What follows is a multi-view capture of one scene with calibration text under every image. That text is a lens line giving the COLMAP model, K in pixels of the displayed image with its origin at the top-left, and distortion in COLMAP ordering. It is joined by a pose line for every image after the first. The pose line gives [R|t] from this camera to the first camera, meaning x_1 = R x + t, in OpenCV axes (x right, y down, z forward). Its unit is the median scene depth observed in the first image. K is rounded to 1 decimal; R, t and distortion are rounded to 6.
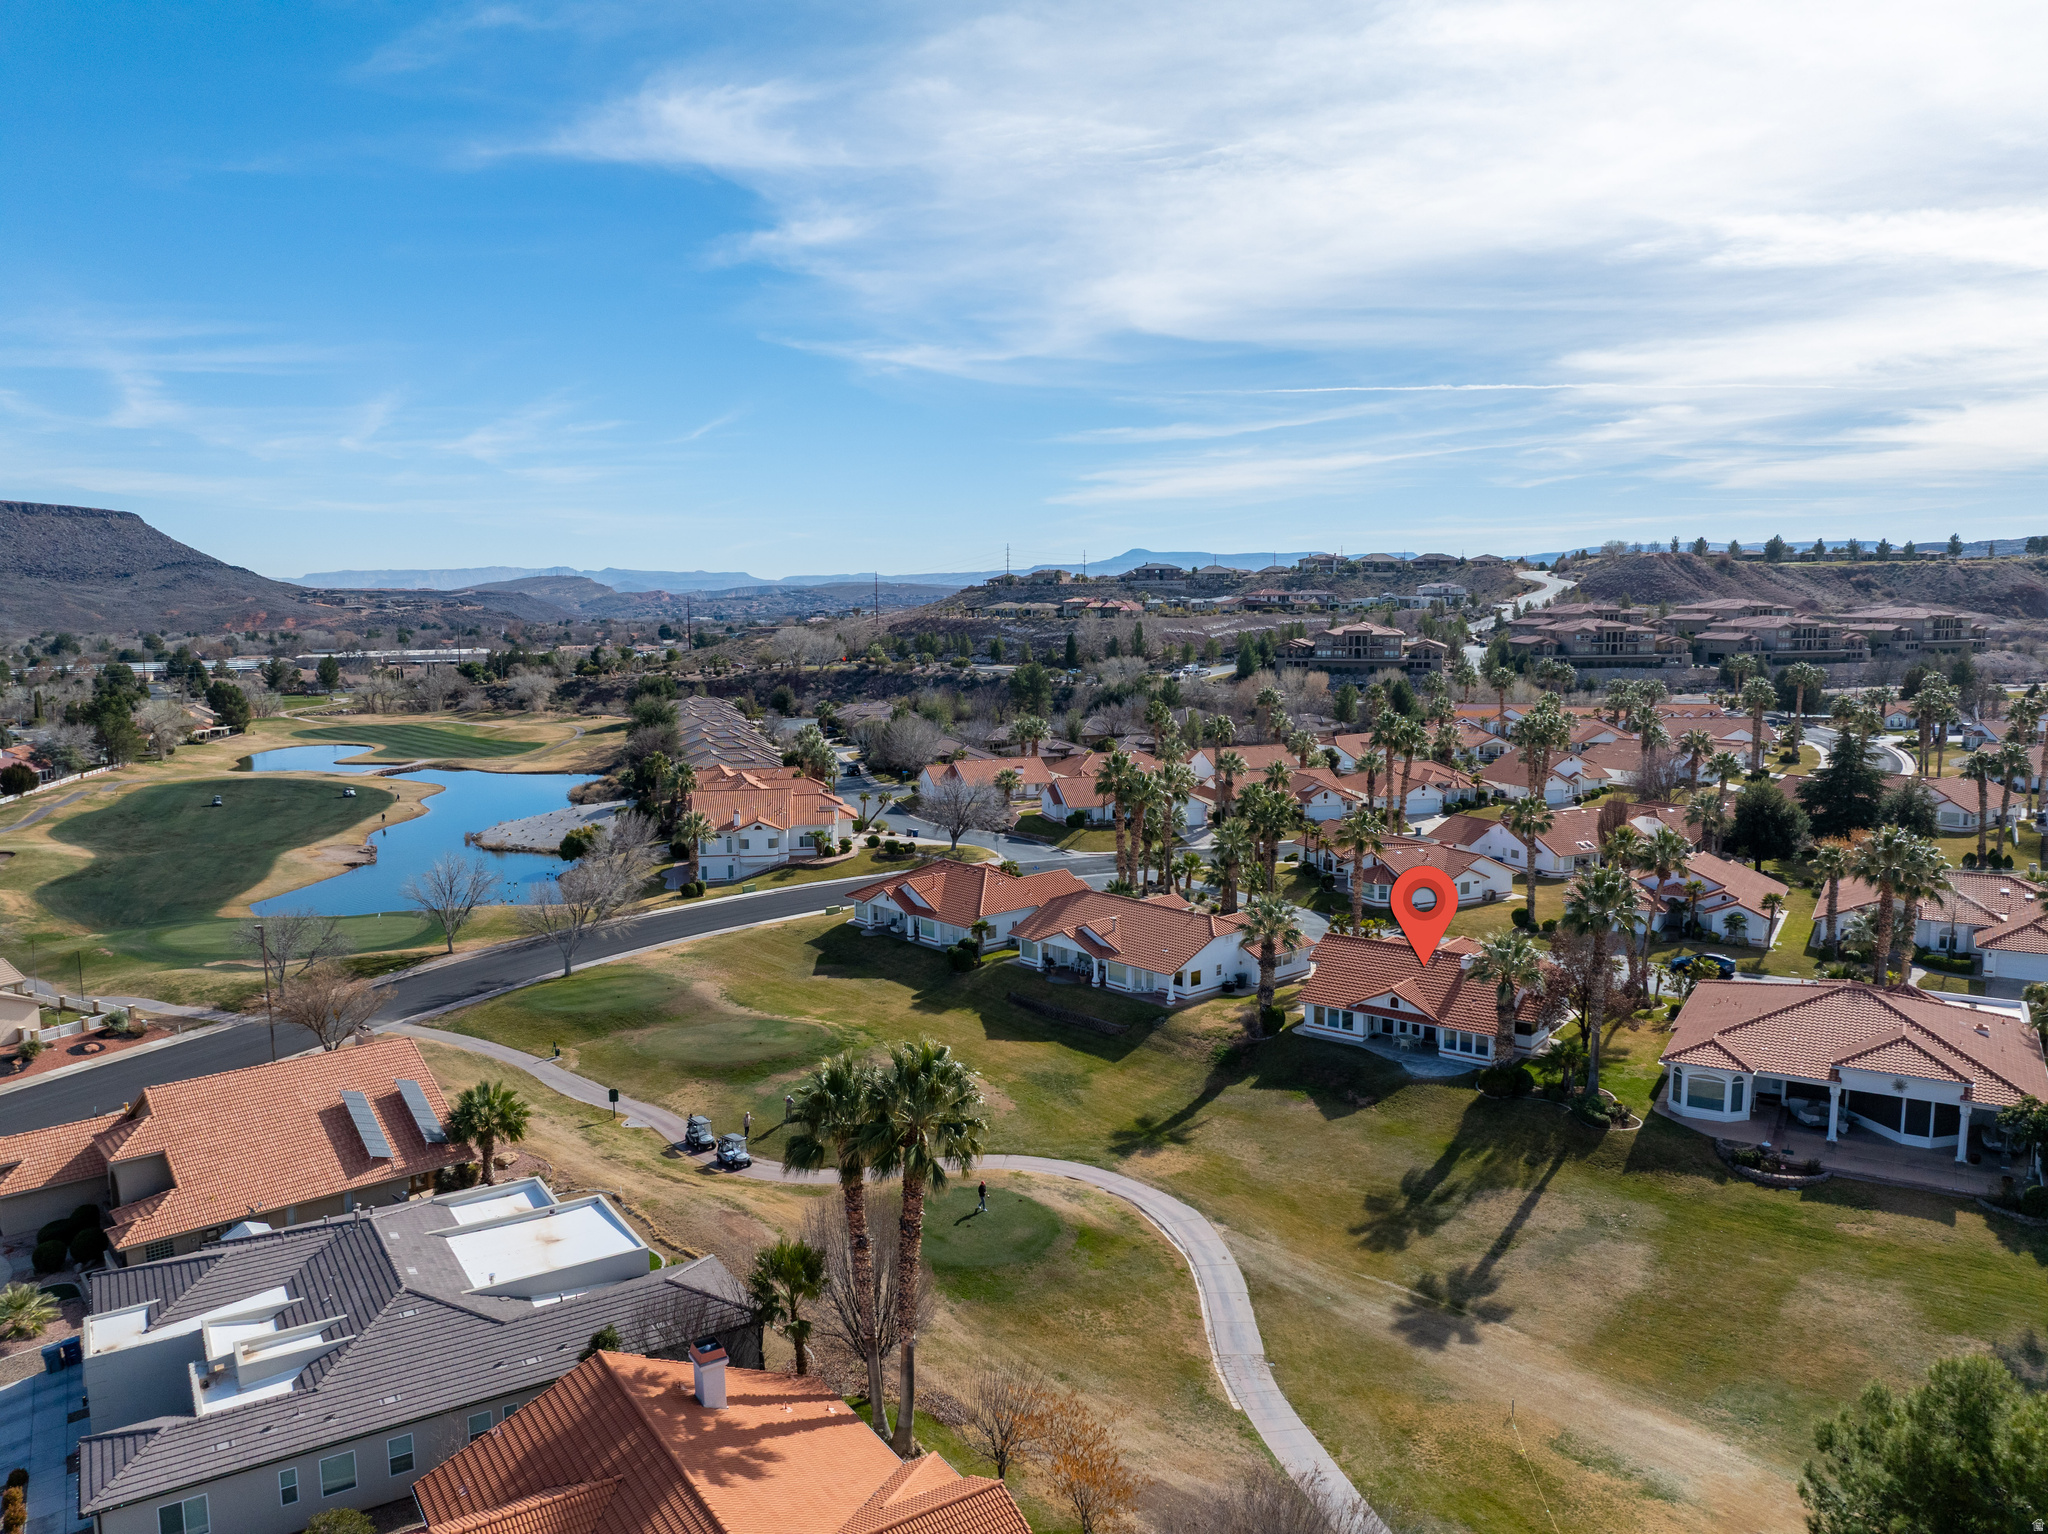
lens RADIAL K [[1454.9, 0, 1025.1], [0, 1454.9, 767.3], [0, 0, 1]] dist [-0.031806, 0.003082]
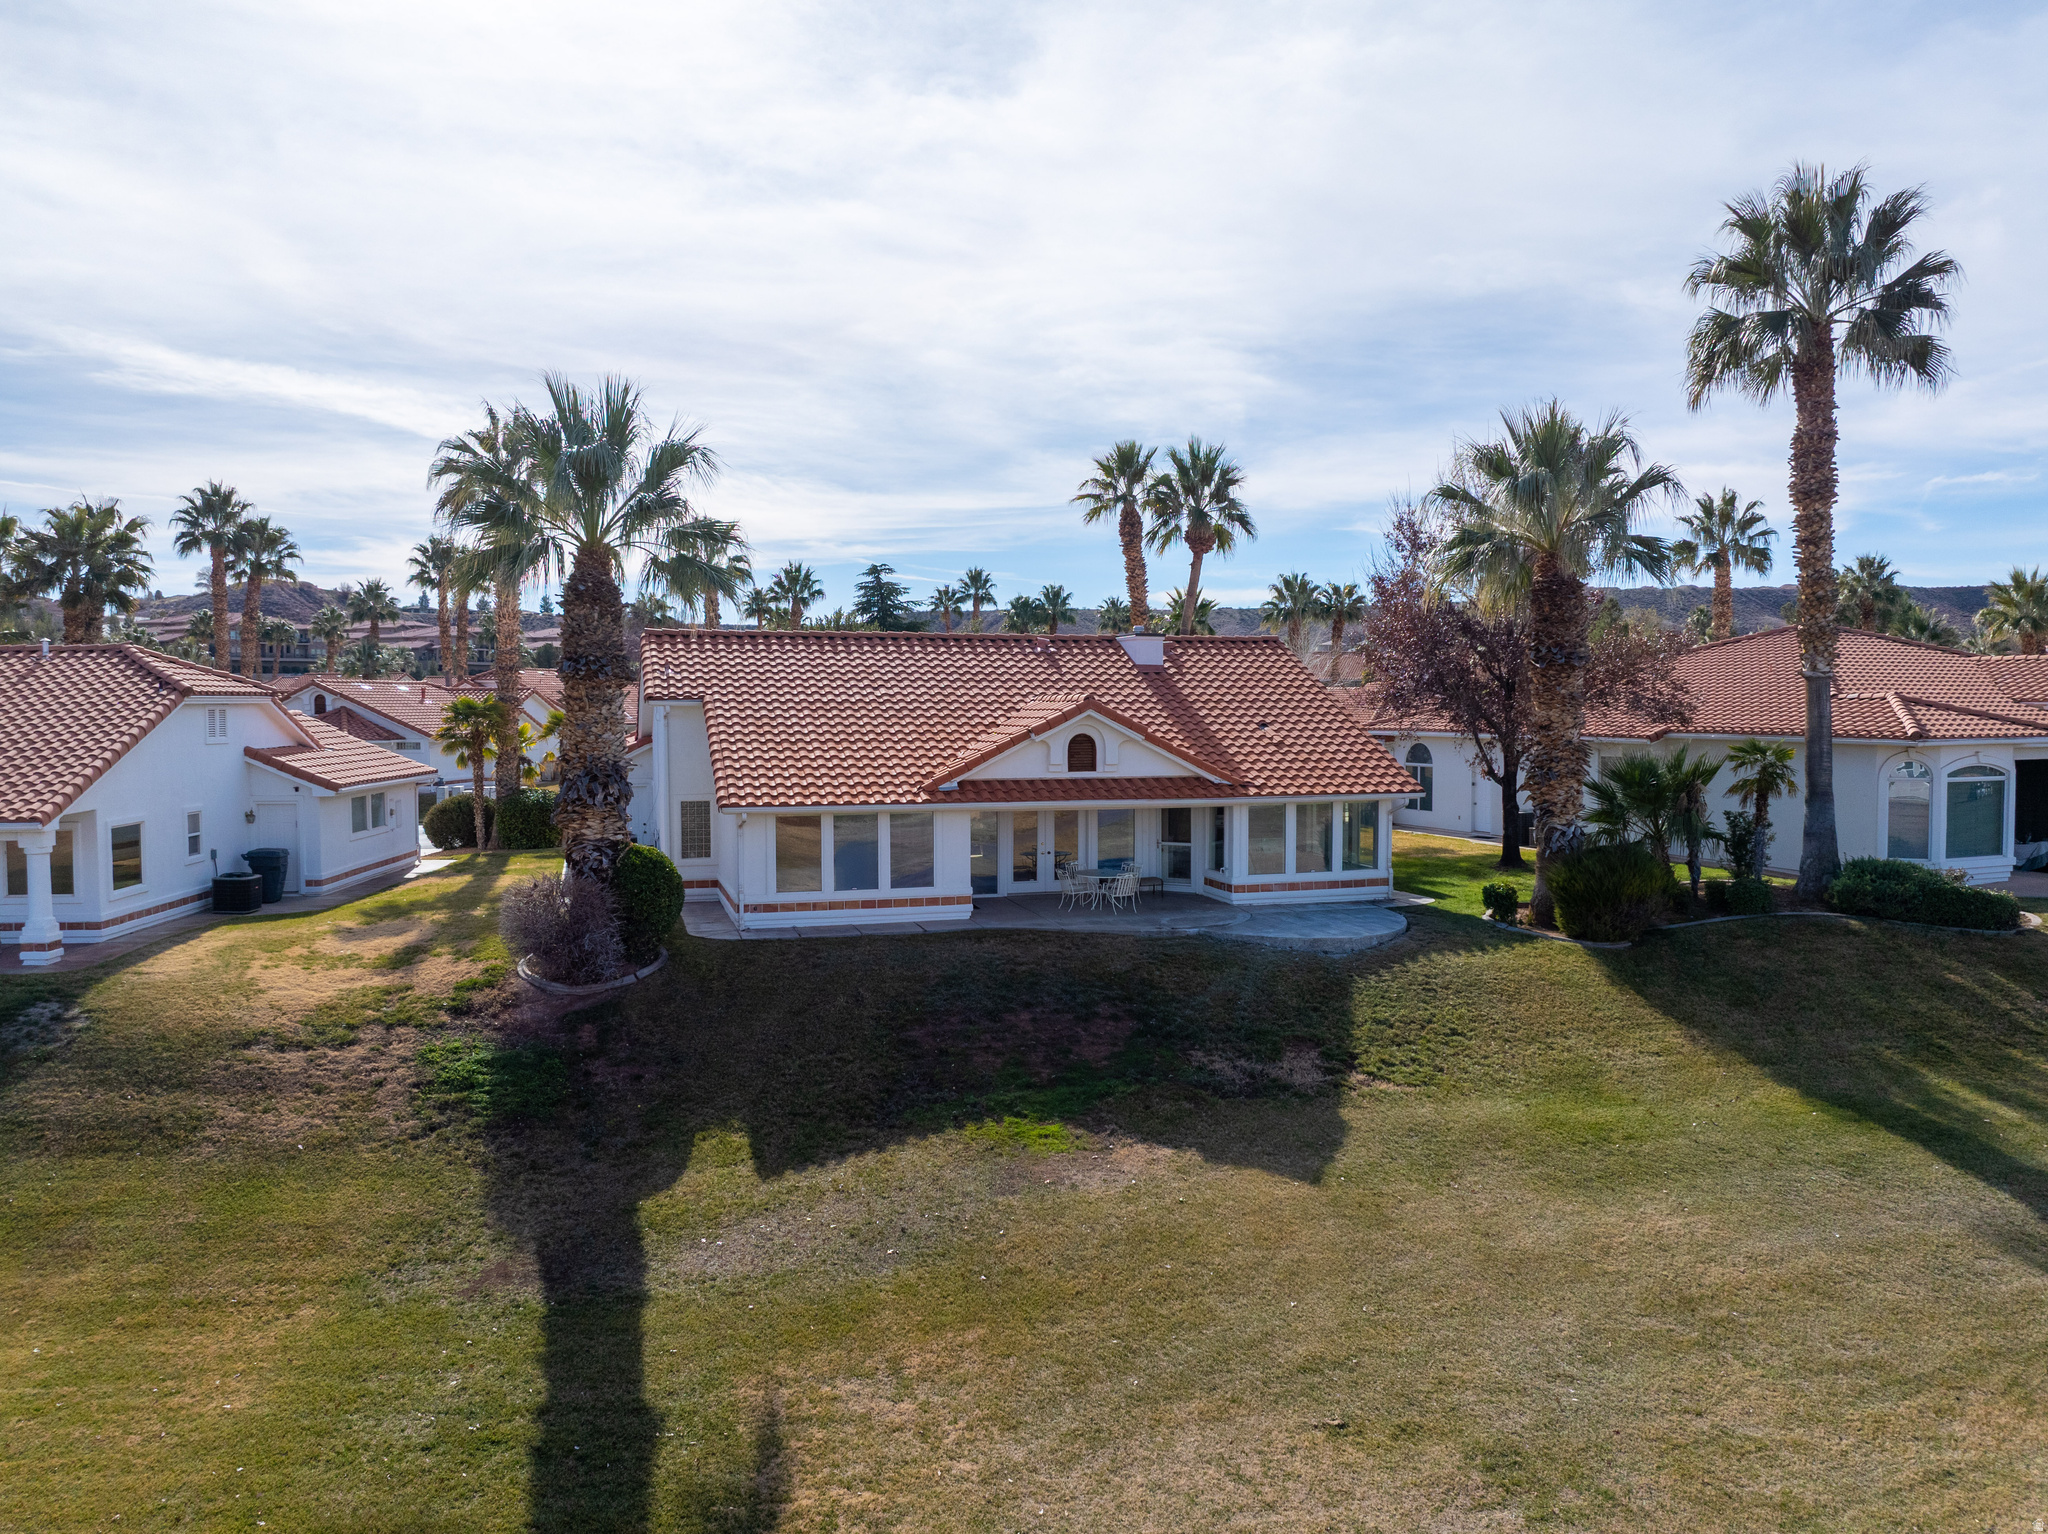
lens RADIAL K [[1454.9, 0, 1024.7], [0, 1454.9, 769.8], [0, 0, 1]] dist [-0.031806, 0.003082]
pose [[0.595835, -0.041391, 0.802040, 0.015361], [0.094863, 0.995307, -0.019108, 0.164436], [-0.797485, 0.087469, 0.596965, 0.806580]]
